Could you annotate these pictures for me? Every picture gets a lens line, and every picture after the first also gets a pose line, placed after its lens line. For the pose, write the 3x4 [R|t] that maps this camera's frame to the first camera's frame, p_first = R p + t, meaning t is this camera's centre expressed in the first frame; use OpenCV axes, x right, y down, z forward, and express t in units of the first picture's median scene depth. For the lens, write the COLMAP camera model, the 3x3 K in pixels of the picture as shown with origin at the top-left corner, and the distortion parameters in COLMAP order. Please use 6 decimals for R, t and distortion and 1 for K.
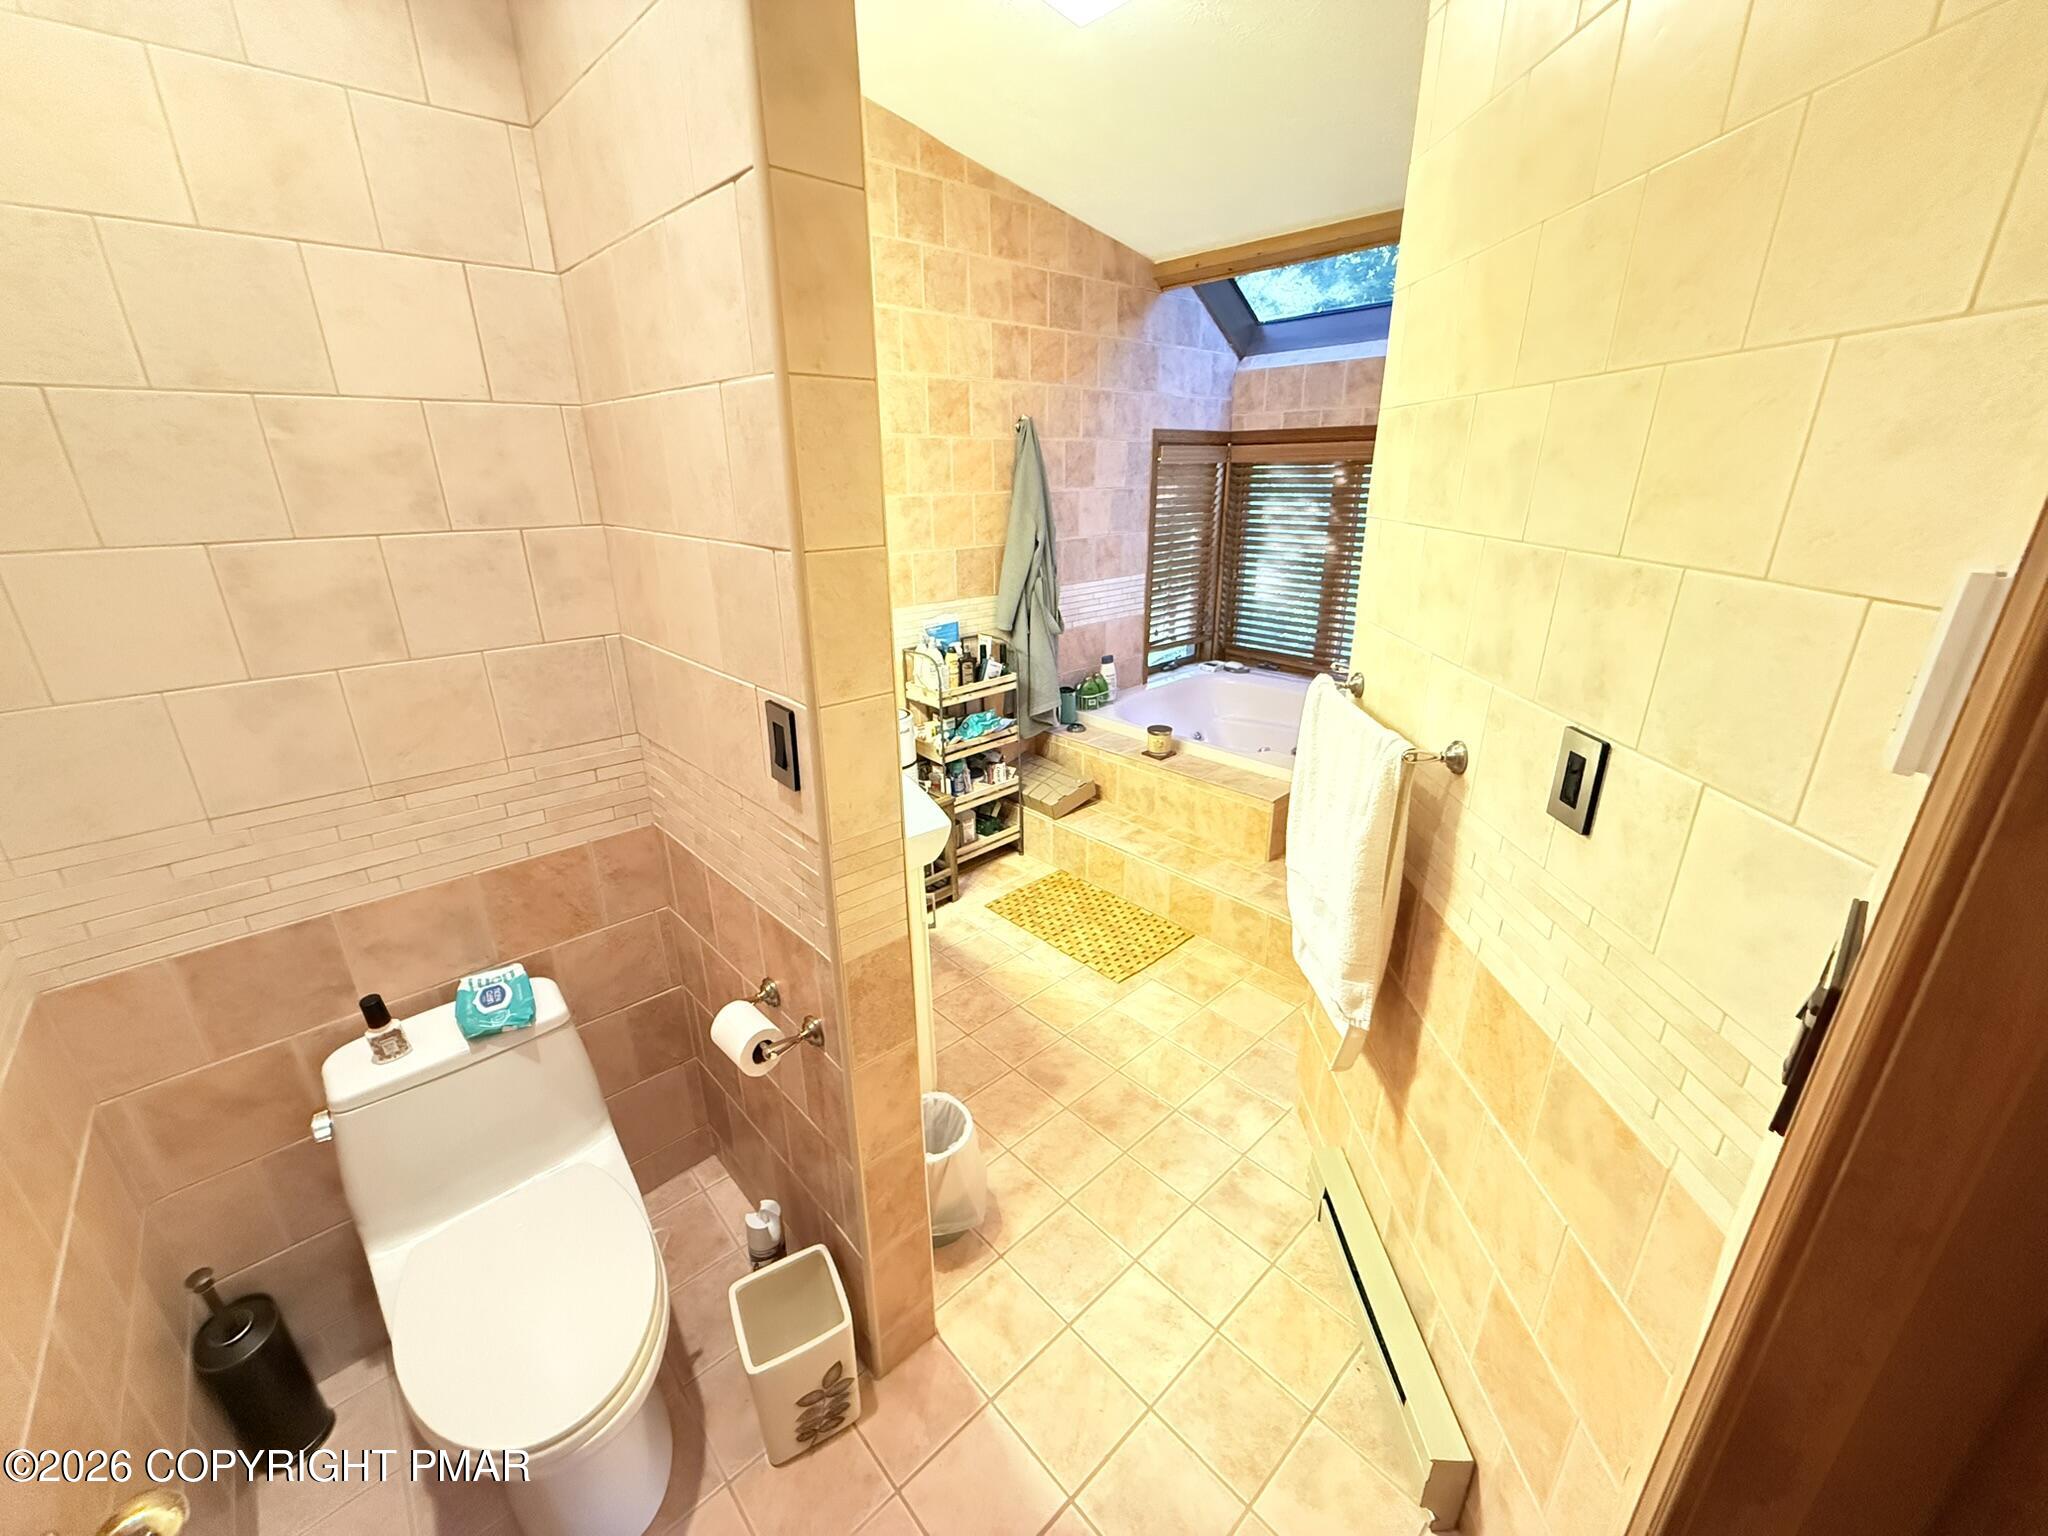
lens RADIAL K [[819.9, 0, 1018.3], [0, 819.9, 767.0], [0, 0, 1]] dist [0.000884, -0.000733]
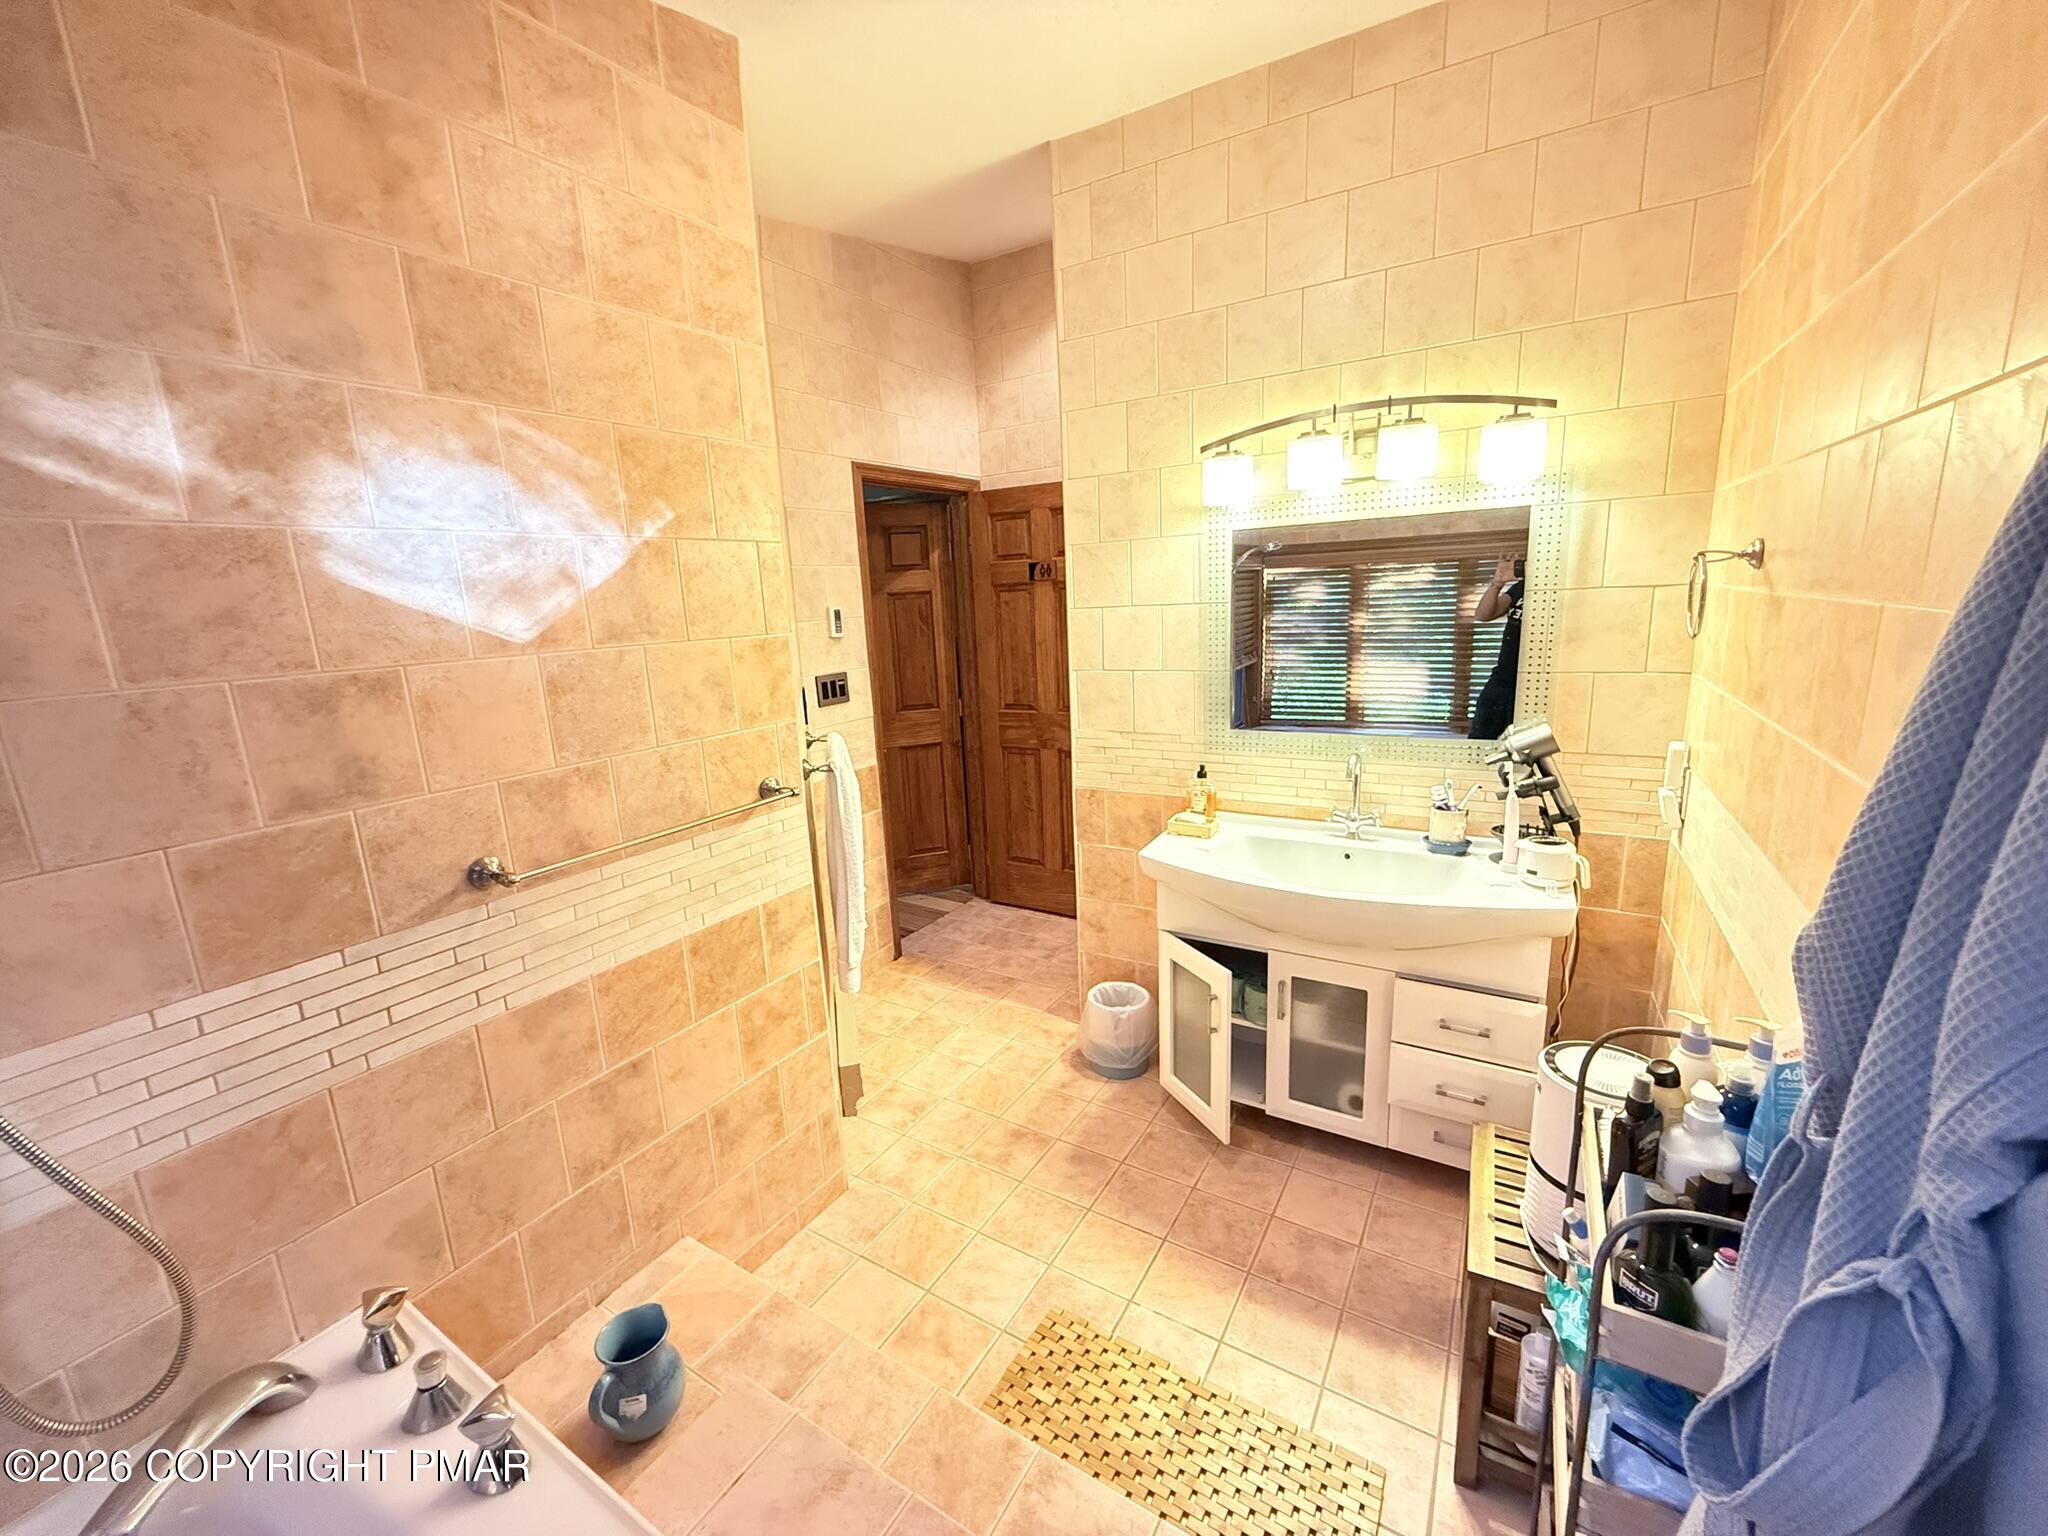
lens RADIAL K [[819.9, 0, 1019.8], [0, 819.9, 763.2], [0, 0, 1]] dist [0.000884, -0.000733]
pose [[-0.960754, 0.105166, -0.256696, 0.218132], [-0.046371, 0.851448, 0.522385, -0.380573], [0.273500, 0.513787, -0.813155, 1.051608]]
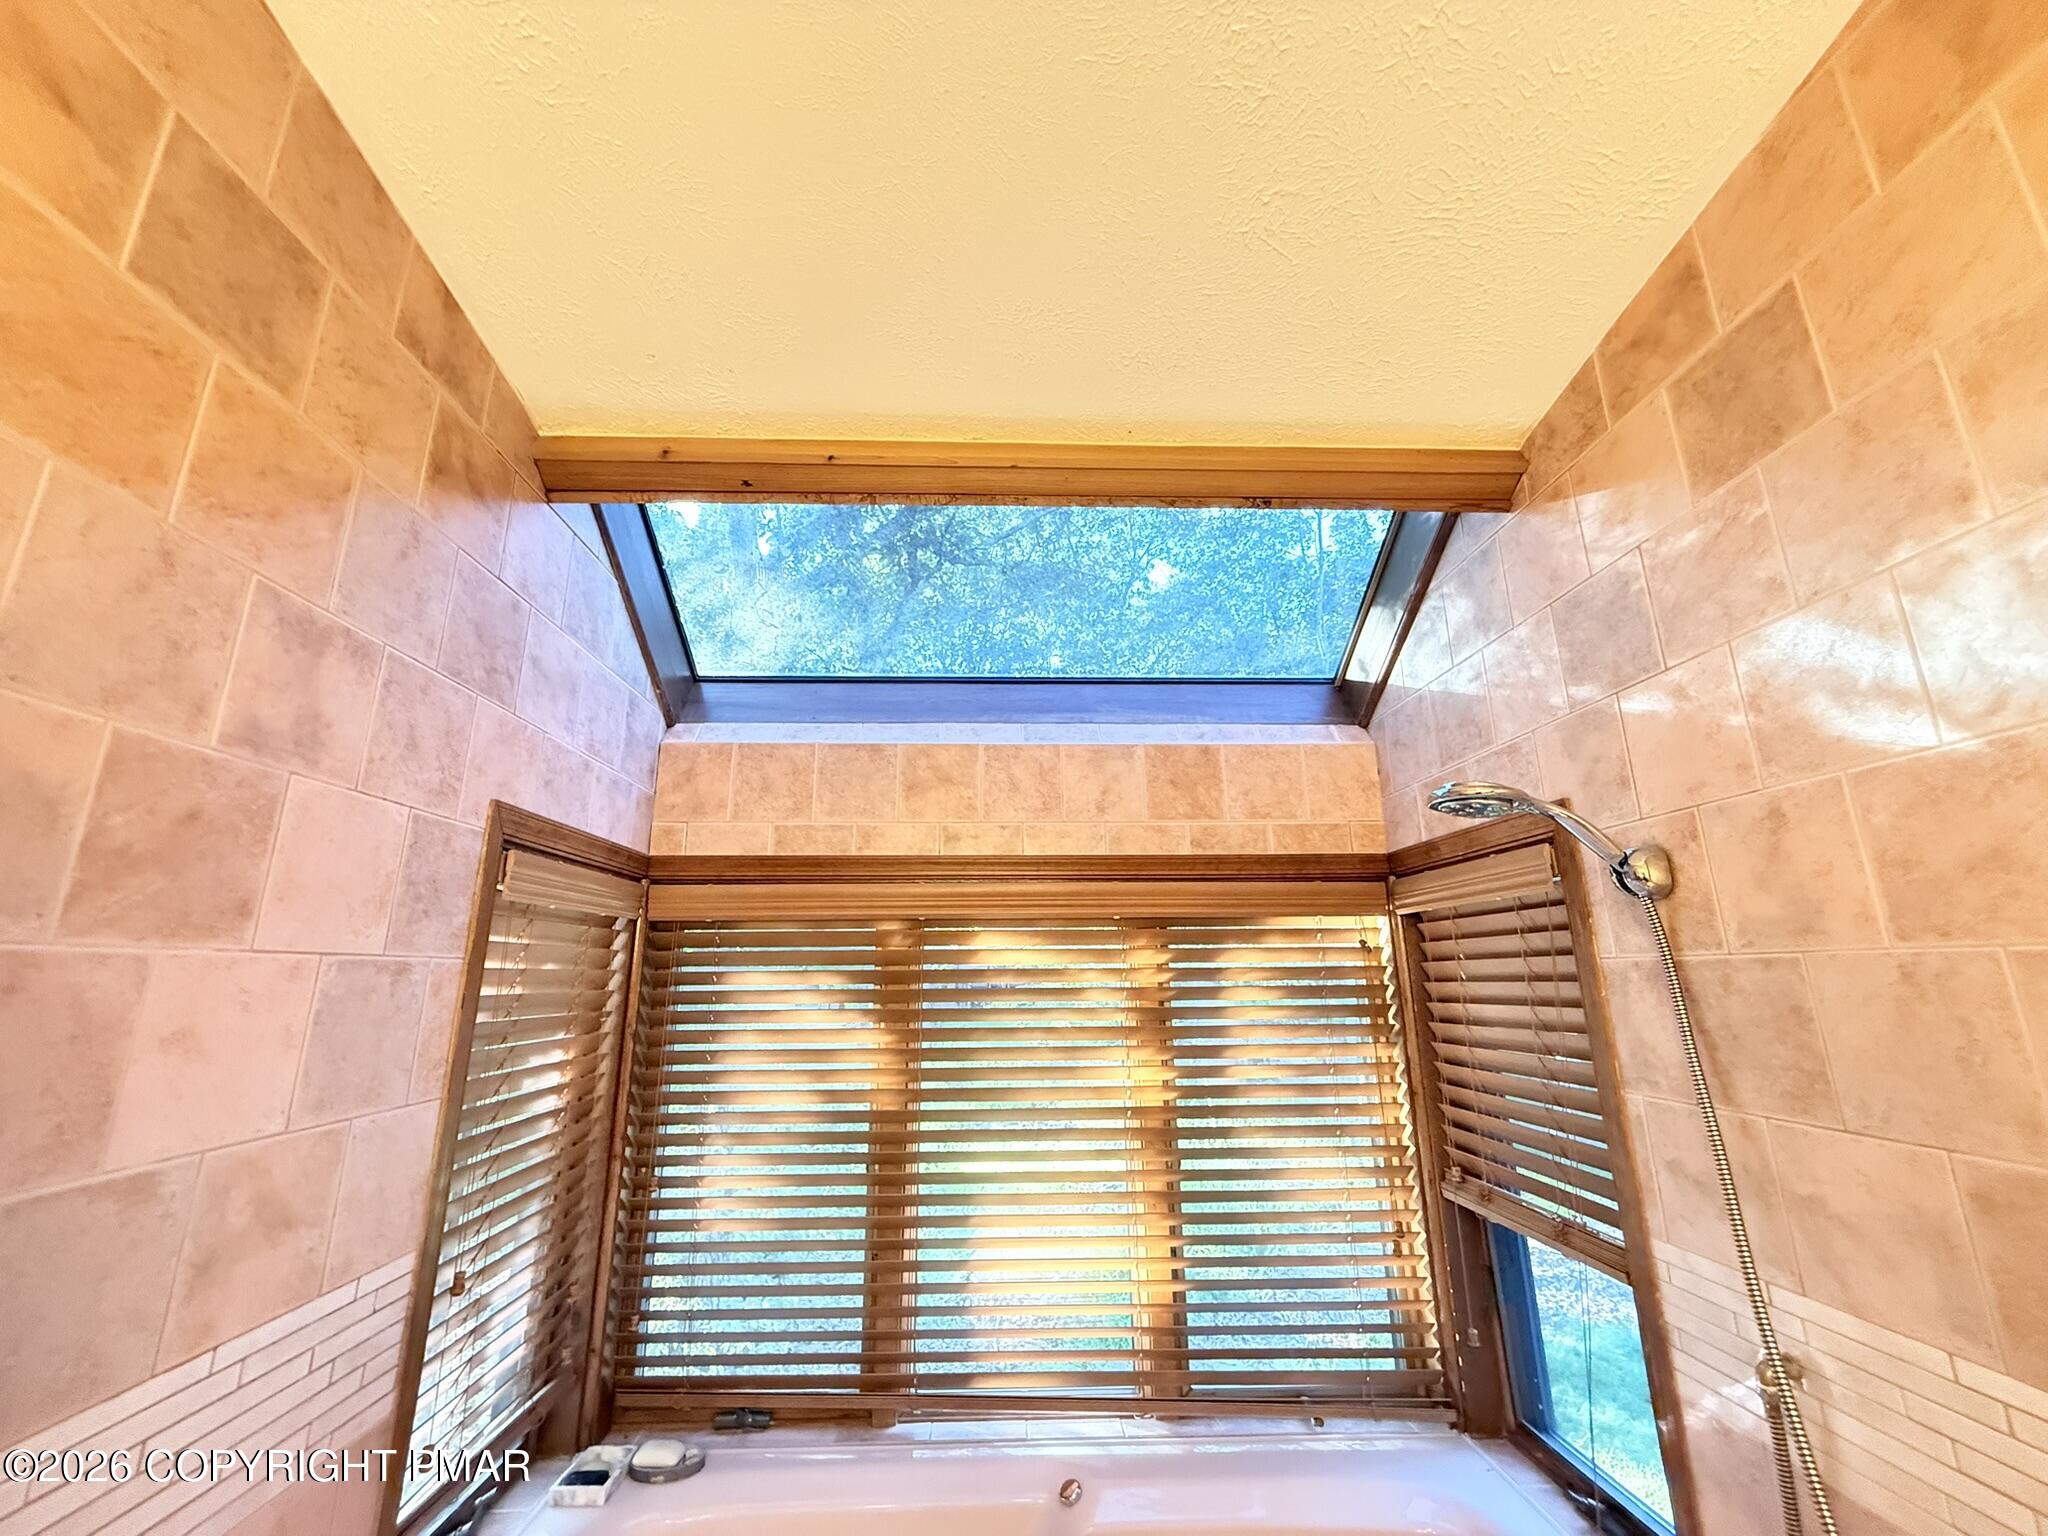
lens RADIAL K [[819.9, 0, 1015.9], [0, 819.9, 766.8], [0, 0, 1]] dist [0.000884, -0.000733]
pose [[0.656613, 0.195211, 0.728527, 0.059796], [0.256704, 0.850415, -0.459236, -0.232736], [-0.709198, 0.488556, 0.508282, 0.742778]]
